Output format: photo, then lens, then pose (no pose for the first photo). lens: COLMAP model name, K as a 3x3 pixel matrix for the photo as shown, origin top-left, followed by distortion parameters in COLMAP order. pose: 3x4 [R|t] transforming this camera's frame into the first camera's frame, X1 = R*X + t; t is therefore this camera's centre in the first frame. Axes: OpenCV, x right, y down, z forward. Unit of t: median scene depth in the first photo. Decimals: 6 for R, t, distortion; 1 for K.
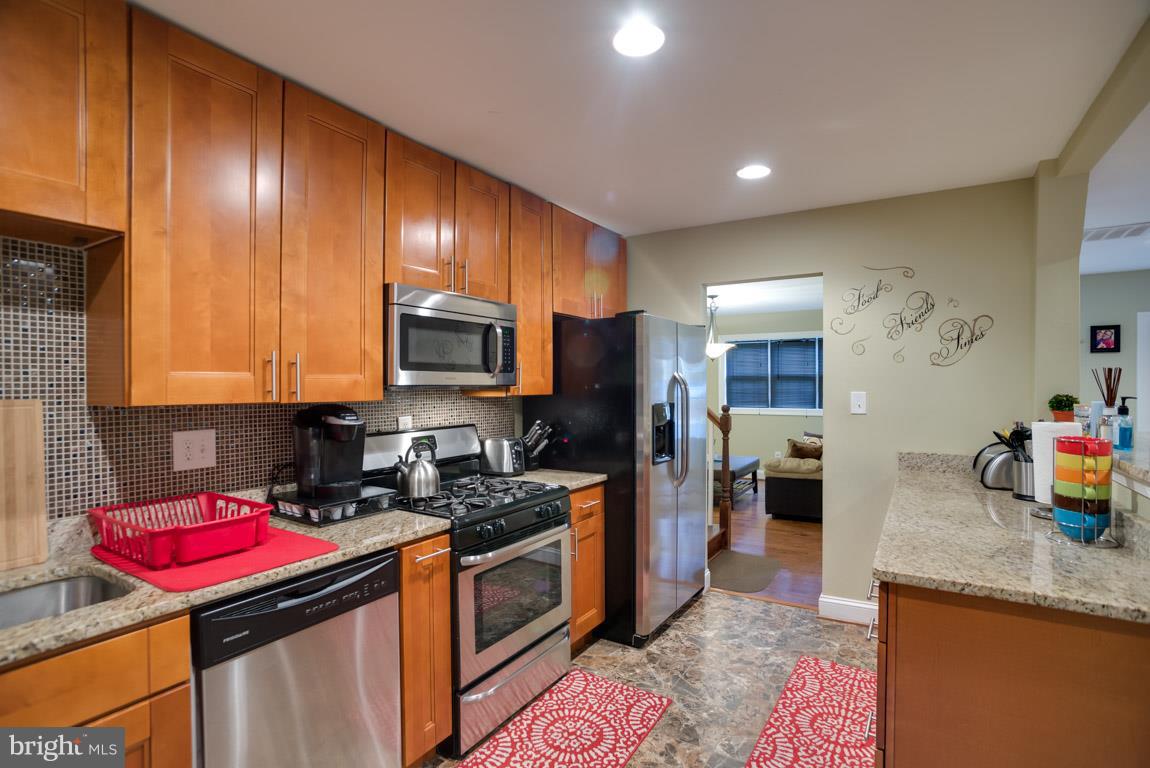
lens RADIAL K [[553.4, 0, 567.4], [0, 553.4, 386.9], [0, 0, 1]] dist [-0.076807, 0.034230]
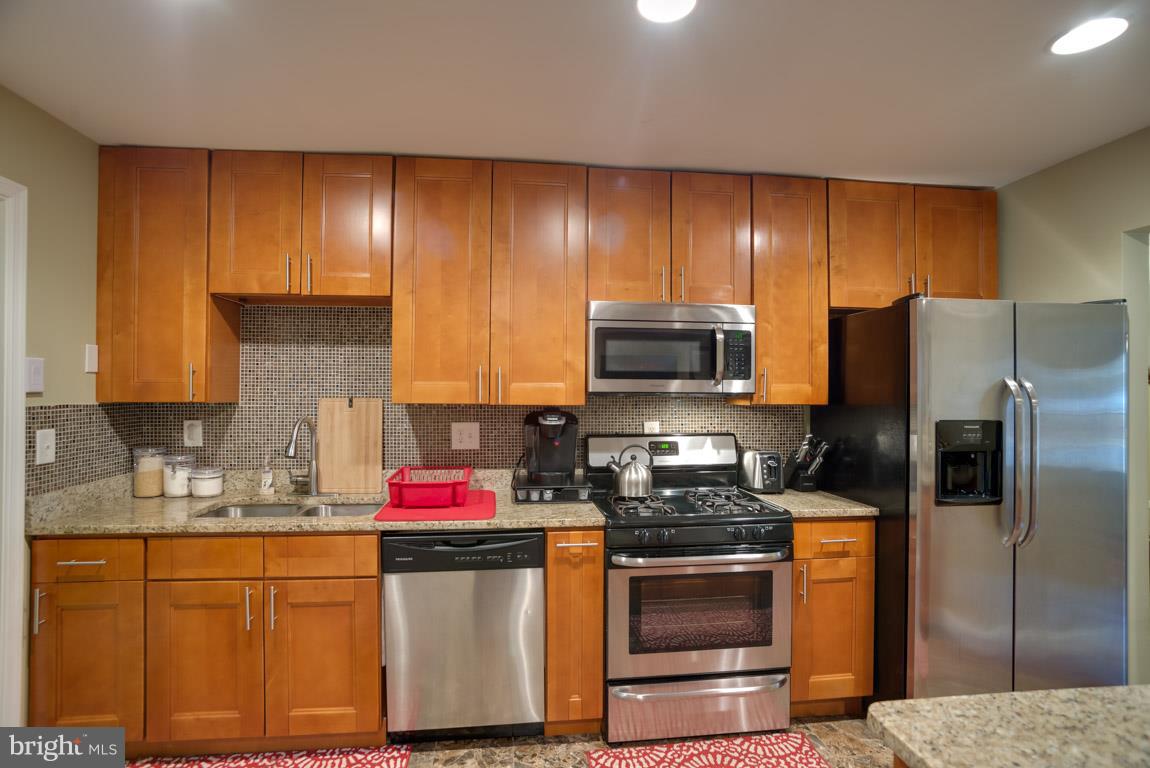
lens RADIAL K [[553.4, 0, 567.4], [0, 553.4, 386.9], [0, 0, 1]] dist [-0.076807, 0.034230]
pose [[0.630829, 0.001408, -0.775921, 0.513912], [-0.010337, 0.999925, -0.006589, -0.005312], [0.775853, 0.012177, 0.630796, 0.233636]]
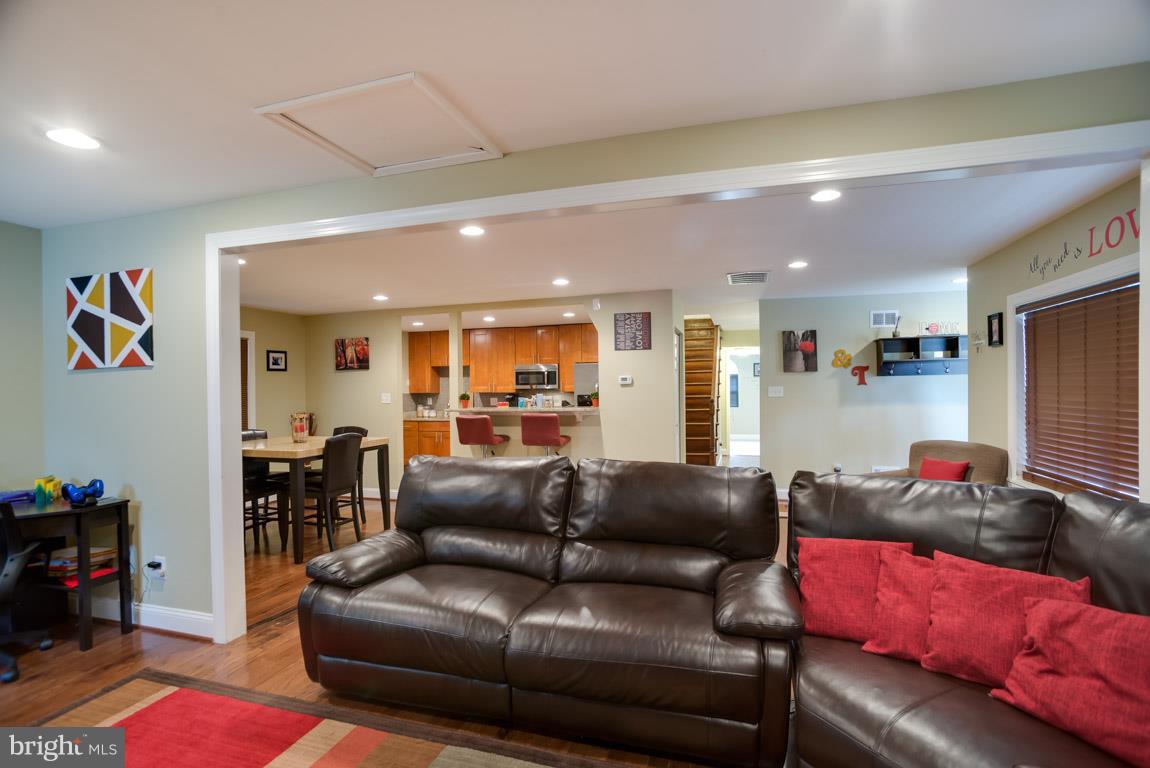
lens RADIAL K [[572.3, 0, 579.1], [0, 572.3, 388.3], [0, 0, 1]] dist [-0.059353, 0.034041]
pose [[0.259842, -0.001494, -0.965650, 3.984364], [0.008739, 0.999961, 0.000804, -0.005276], [0.965612, -0.008648, 0.259845, 0.306750]]
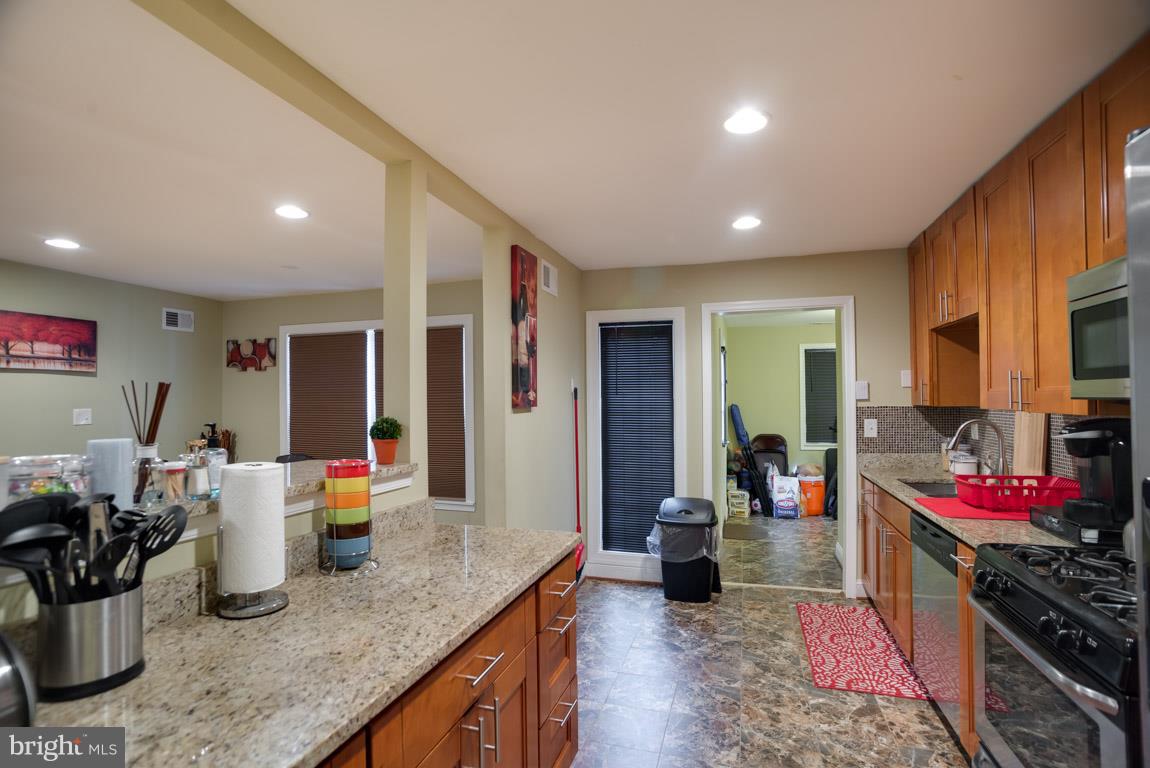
lens RADIAL K [[572.3, 0, 579.1], [0, 572.3, 388.3], [0, 0, 1]] dist [-0.059353, 0.034041]
pose [[-0.963818, 0.010890, -0.266337, 0.622699], [0.014763, 0.999812, -0.012542, -0.018991], [0.266151, -0.016020, -0.963798, 1.597927]]
